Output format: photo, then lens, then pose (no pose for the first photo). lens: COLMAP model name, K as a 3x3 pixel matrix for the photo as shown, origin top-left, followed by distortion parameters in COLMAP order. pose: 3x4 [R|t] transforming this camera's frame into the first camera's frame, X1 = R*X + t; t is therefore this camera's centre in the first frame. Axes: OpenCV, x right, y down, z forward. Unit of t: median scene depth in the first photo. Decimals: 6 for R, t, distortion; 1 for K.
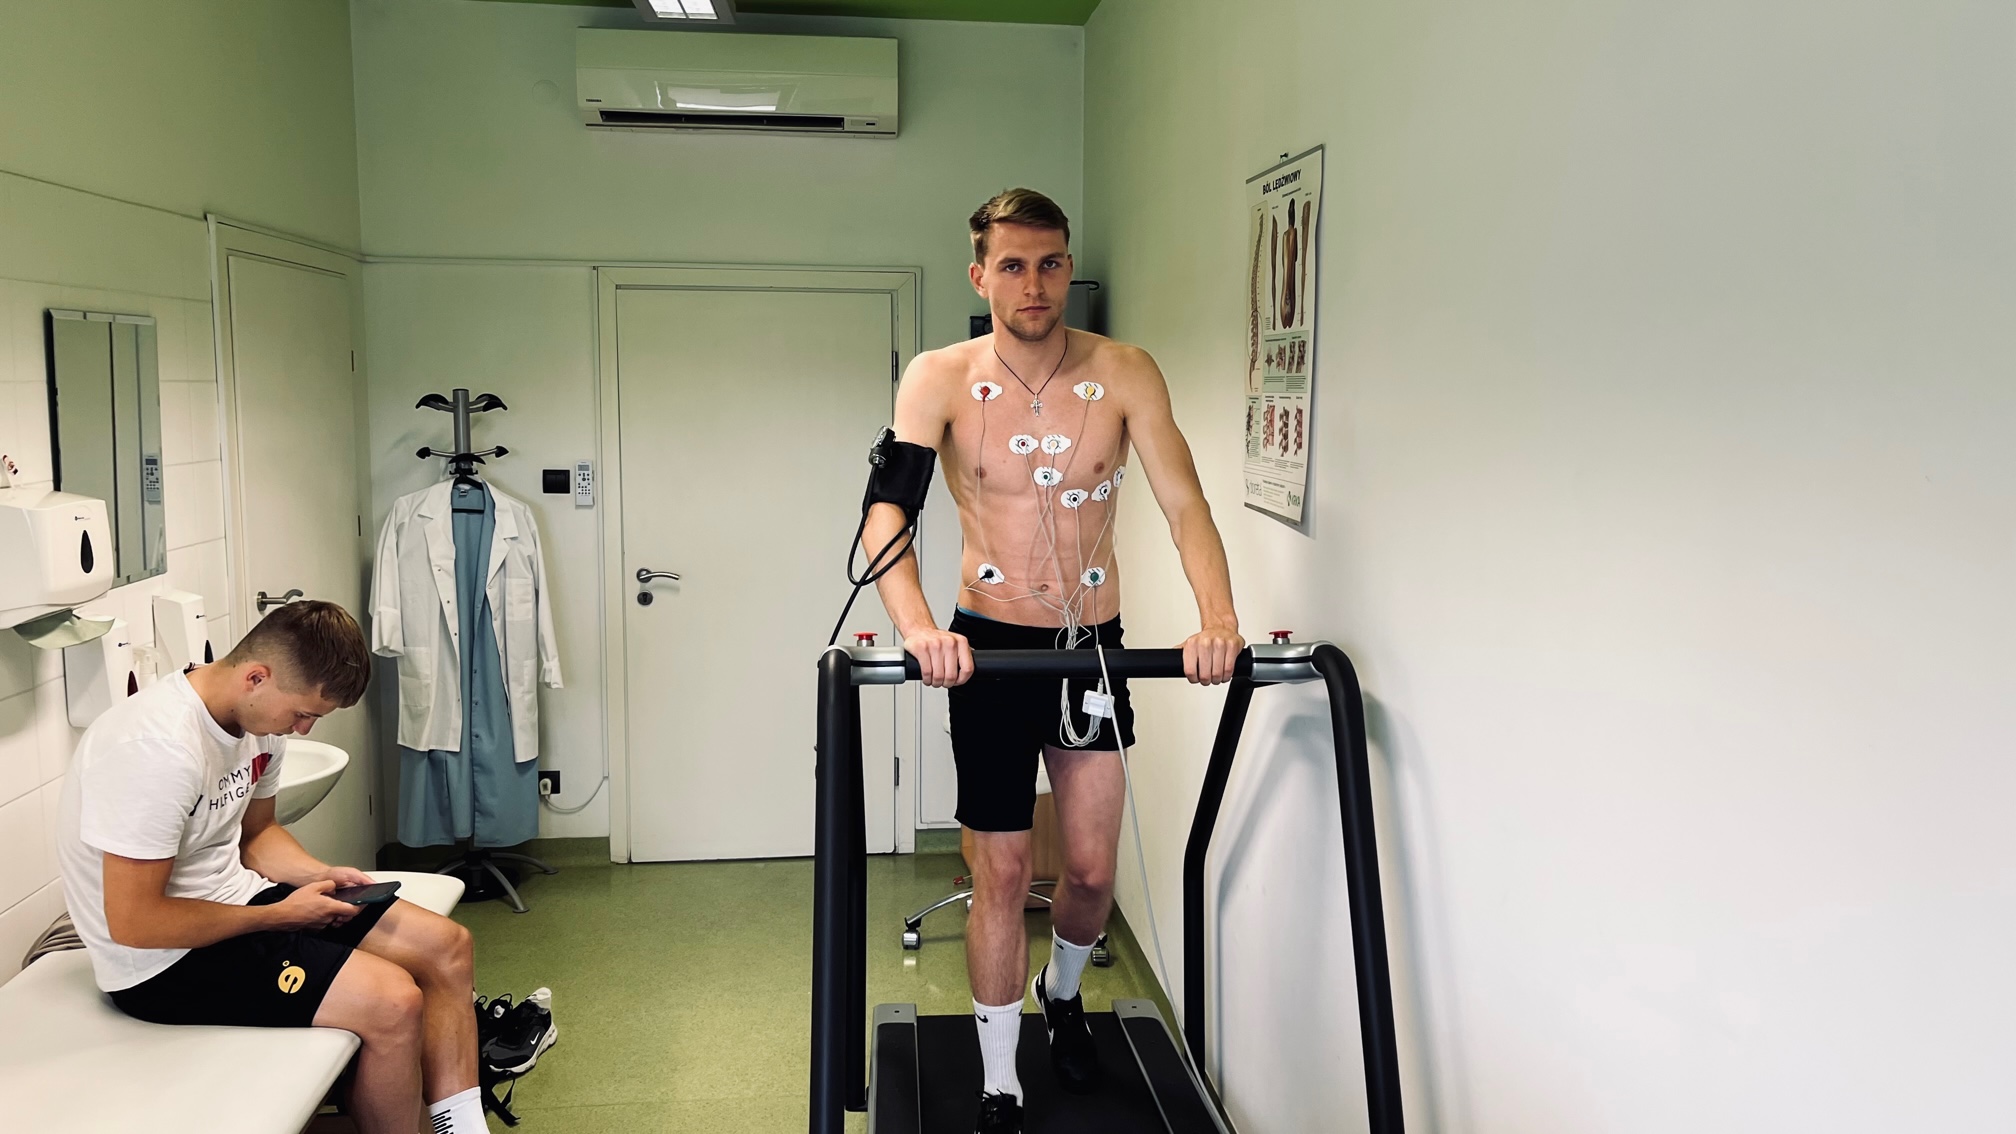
lens RADIAL K [[1541.9, 0, 1017.4], [0, 1541.9, 566.2], [0, 0, 1]] dist [0.061305, -0.034223]
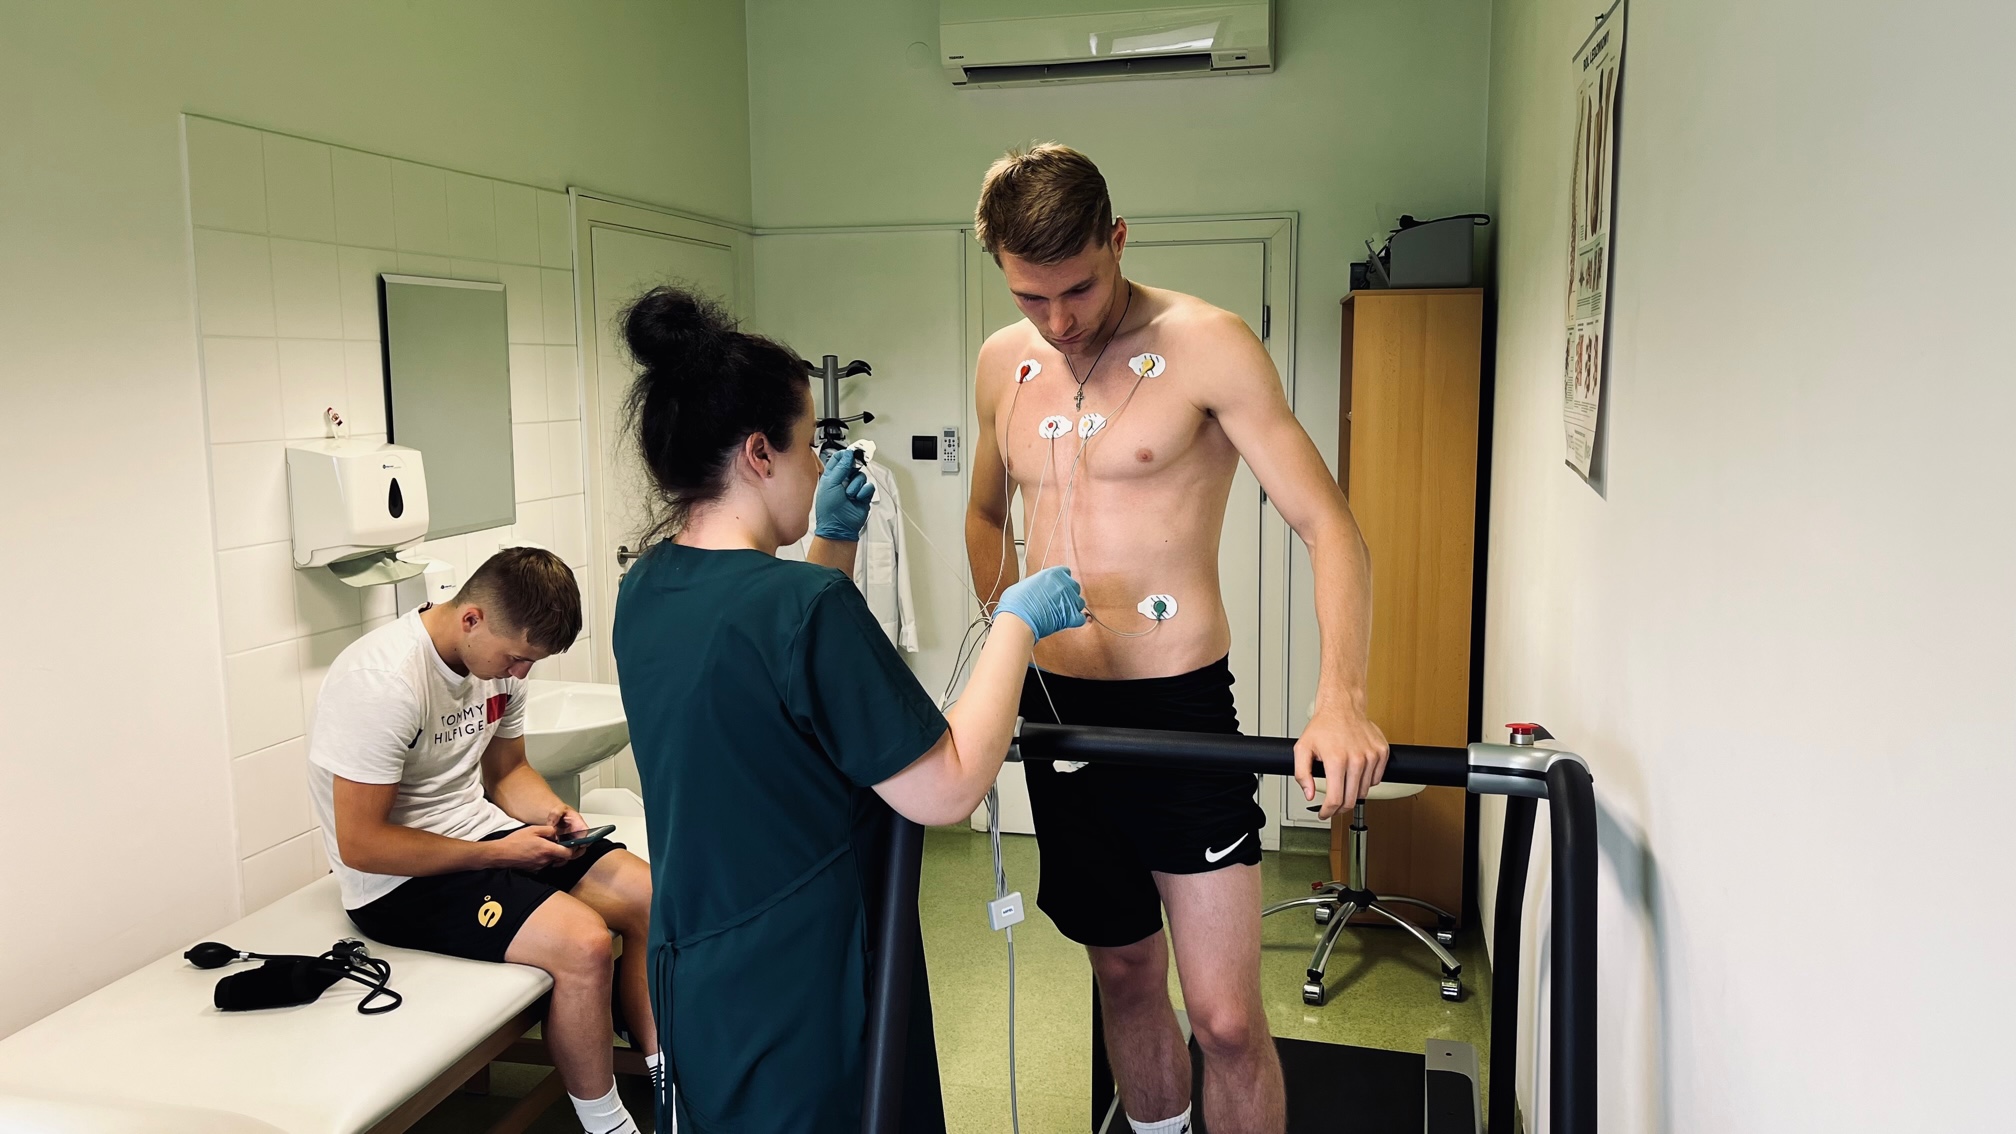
lens RADIAL K [[1541.9, 0, 1001.5], [0, 1541.9, 574.6], [0, 0, 1]] dist [0.061305, -0.034223]
pose [[0.939419, 0.030429, -0.341419, 0.098935], [-0.025090, 0.999484, 0.020046, 0.006872], [0.341853, -0.010265, 0.939697, 0.084583]]
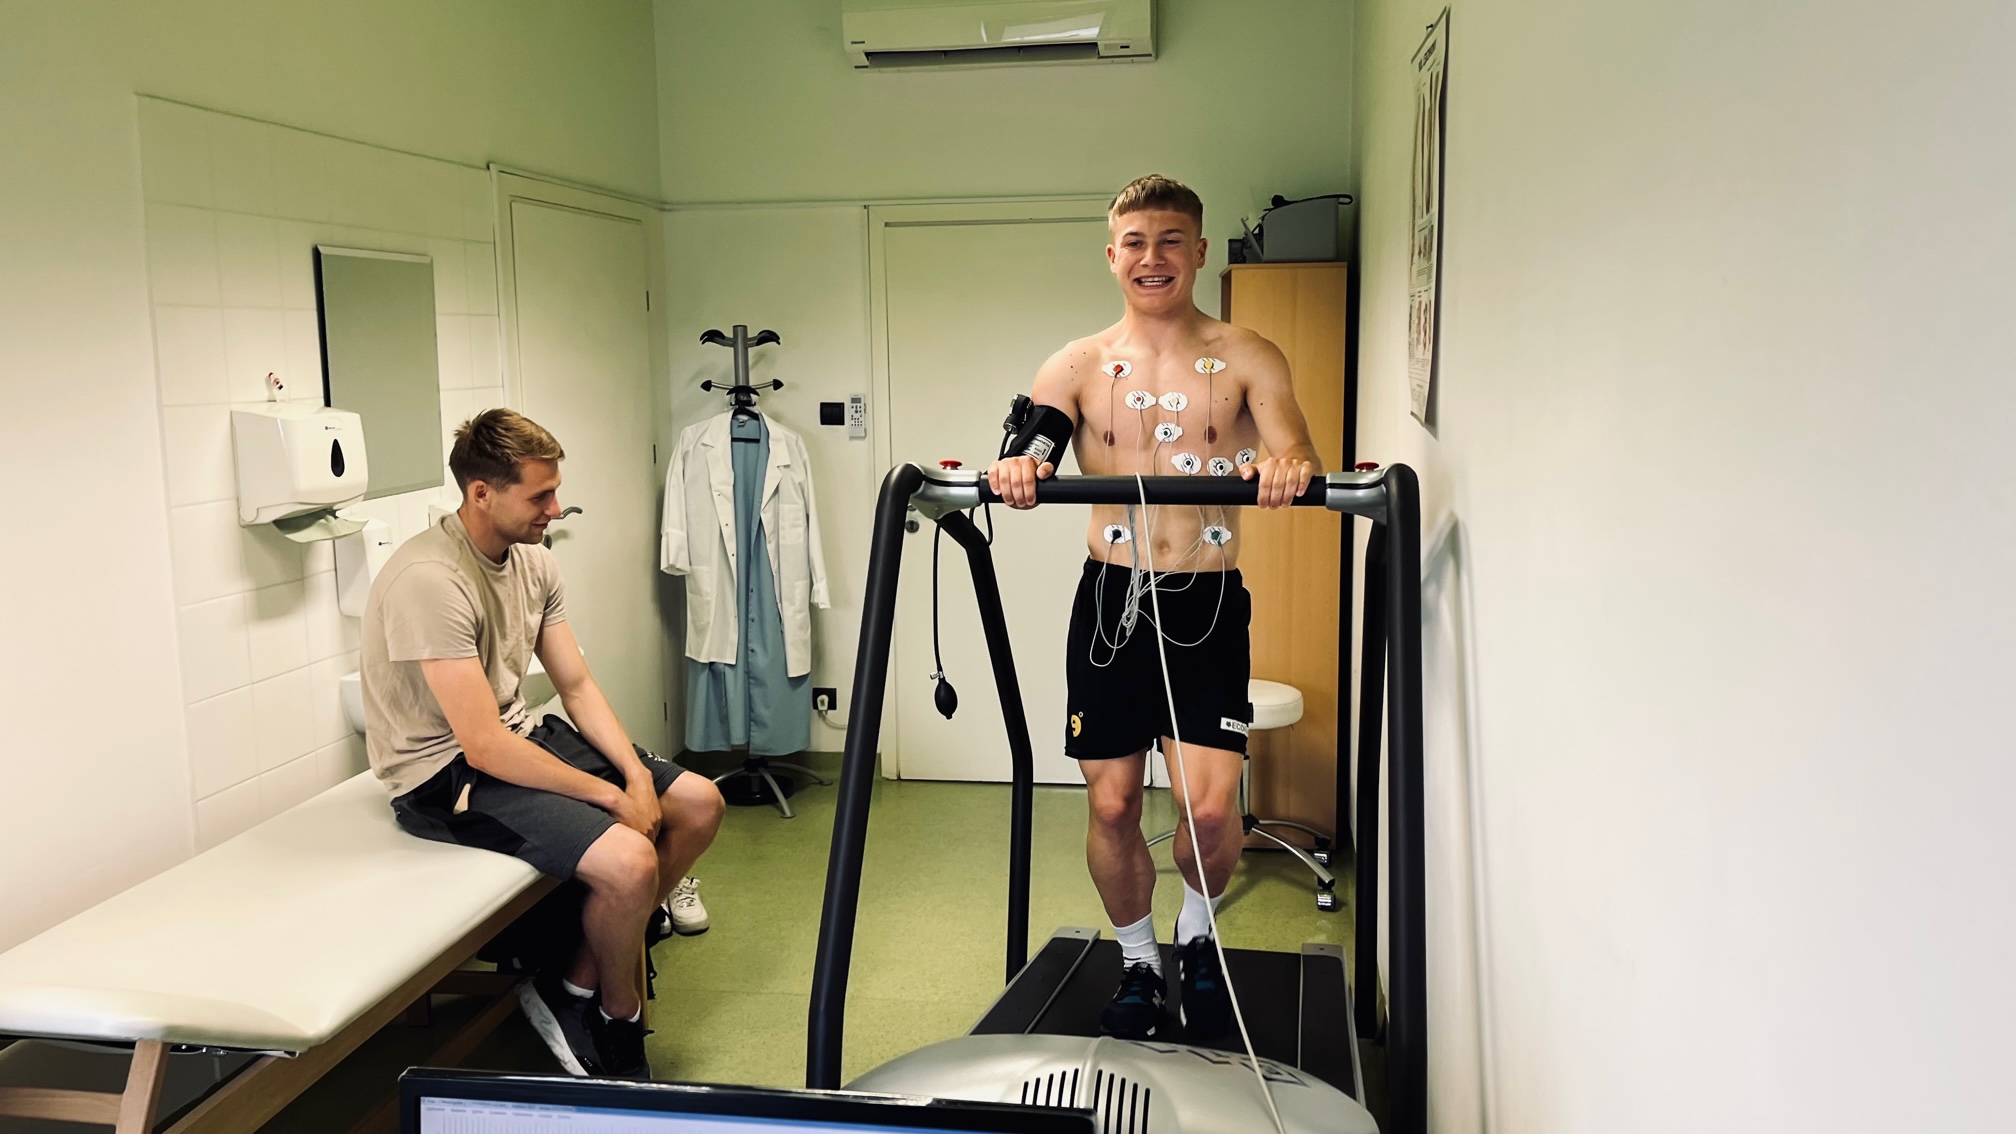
lens RADIAL K [[1541.9, 0, 1024.0], [0, 1541.9, 552.7], [0, 0, 1]] dist [0.061305, -0.034223]
pose [[0.964834, 0.016701, -0.262331, 0.111400], [-0.011978, 0.999736, 0.019591, 0.018882], [0.262589, -0.015760, 0.964779, 0.025090]]
